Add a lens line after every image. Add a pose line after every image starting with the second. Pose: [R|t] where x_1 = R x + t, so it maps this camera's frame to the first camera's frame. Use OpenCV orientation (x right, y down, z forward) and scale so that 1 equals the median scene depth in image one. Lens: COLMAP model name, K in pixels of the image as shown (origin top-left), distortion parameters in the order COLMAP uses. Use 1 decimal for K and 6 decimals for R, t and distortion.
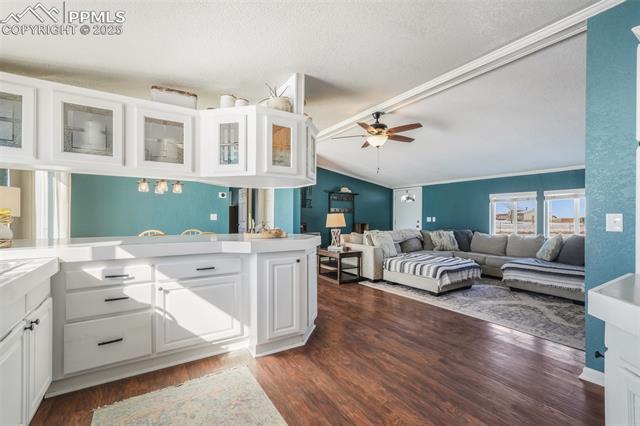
lens RADIAL K [[276.3, 0, 319.1], [0, 276.3, 216.2], [0, 0, 1]] dist [-0.003263, 0.000075]
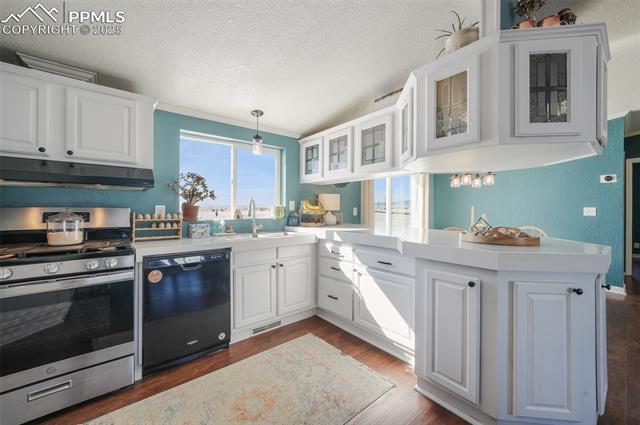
lens RADIAL K [[255.6, 0, 320.3], [0, 255.6, 209.7], [0, 0, 1]] dist [-0.000208, -0.000044]
pose [[0.117554, -0.001811, -0.993065, 0.470937], [-0.001011, 0.999998, -0.001944, 0.000045], [0.993066, 0.001233, 0.117552, 0.649893]]
